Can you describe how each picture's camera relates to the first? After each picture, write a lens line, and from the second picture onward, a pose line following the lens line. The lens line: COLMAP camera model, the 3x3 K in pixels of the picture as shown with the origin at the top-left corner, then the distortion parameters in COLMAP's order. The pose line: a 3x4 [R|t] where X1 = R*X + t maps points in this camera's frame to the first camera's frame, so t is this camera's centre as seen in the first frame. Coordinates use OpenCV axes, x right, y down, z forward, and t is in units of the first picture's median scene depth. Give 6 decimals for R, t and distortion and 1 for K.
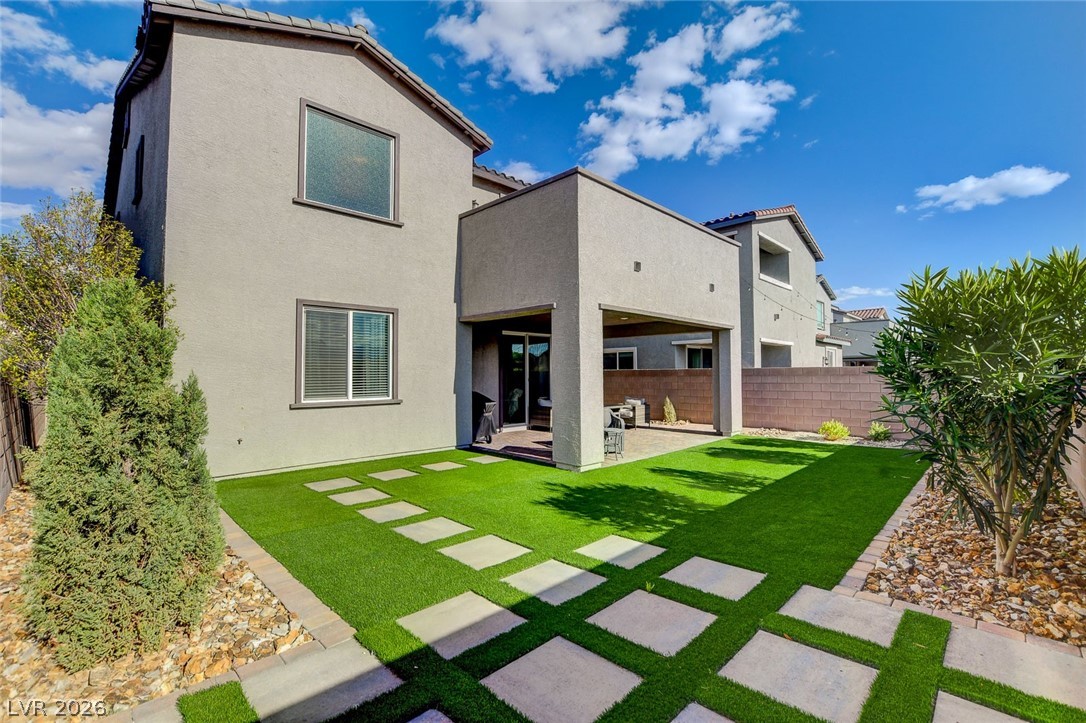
lens RADIAL K [[481.0, 0, 543.9], [0, 481.0, 361.8], [0, 0, 1]] dist [-0.032390, 0.004193]
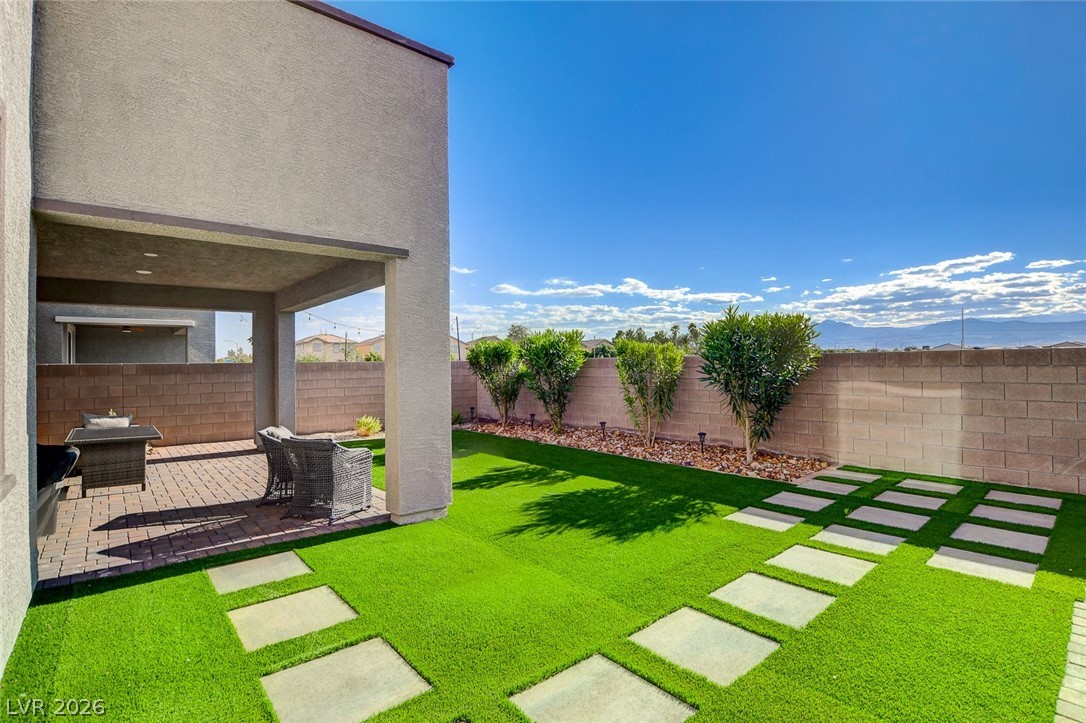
lens RADIAL K [[509.2, 0, 546.1], [0, 509.2, 363.0], [0, 0, 1]] dist [-0.028838, 0.001224]
pose [[0.082863, 0.005182, 0.996548, -0.915613], [-0.011413, 0.999926, -0.004250, 0.030172], [-0.996496, -0.011021, 0.082916, 1.203217]]
